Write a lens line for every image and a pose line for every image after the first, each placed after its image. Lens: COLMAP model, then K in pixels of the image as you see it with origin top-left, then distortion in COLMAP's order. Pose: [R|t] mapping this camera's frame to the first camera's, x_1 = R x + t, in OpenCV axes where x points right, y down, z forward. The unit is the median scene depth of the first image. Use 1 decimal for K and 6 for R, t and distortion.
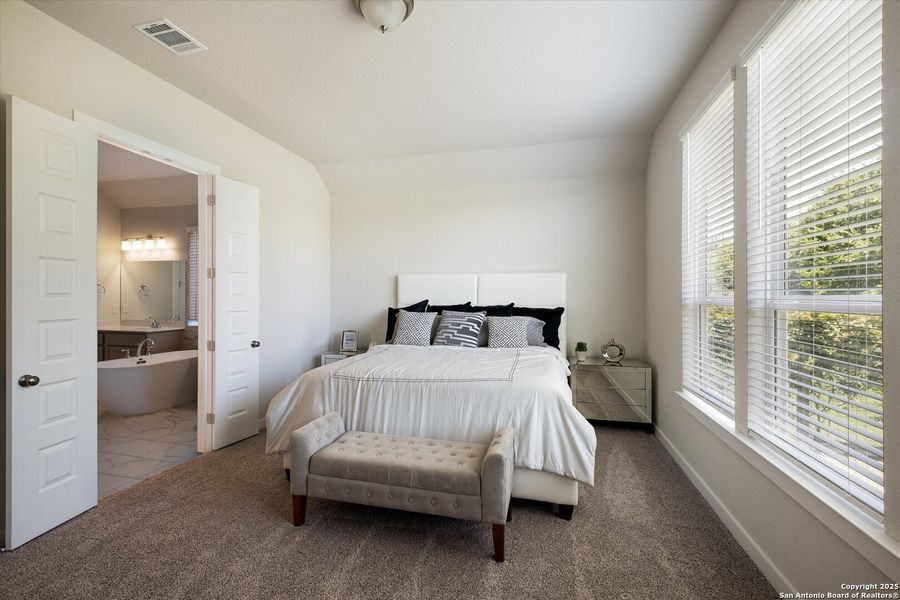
lens RADIAL K [[392.5, 0, 446.9], [0, 392.5, 295.9], [0, 0, 1]] dist [0.001513, 0.000229]
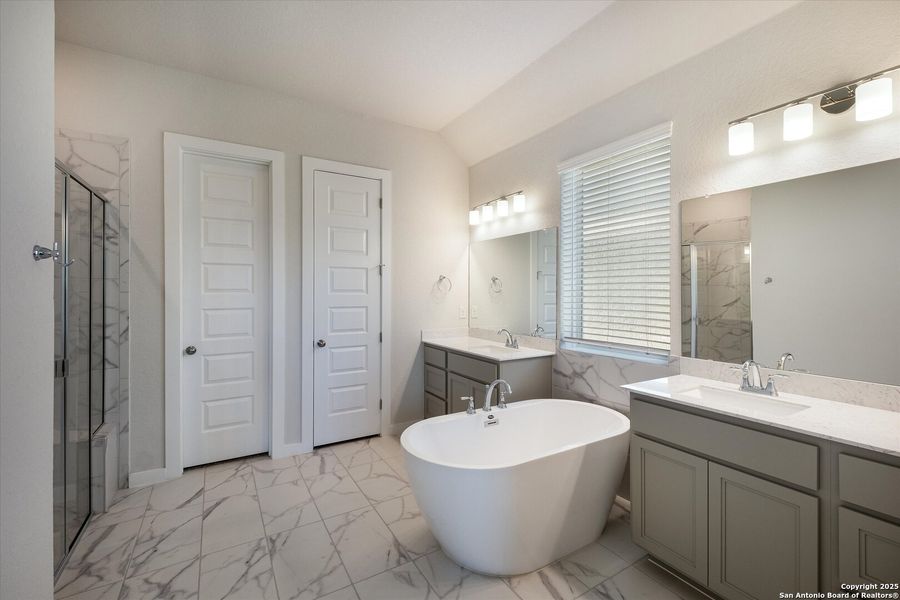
lens RADIAL K [[392.5, 0, 446.9], [0, 392.5, 295.9], [0, 0, 1]] dist [0.001513, 0.000229]
pose [[0.707054, 0.004669, -0.707144, -0.386910], [0.003048, 0.999949, 0.009650, -0.002644], [0.707153, -0.008978, 0.707004, 0.506558]]
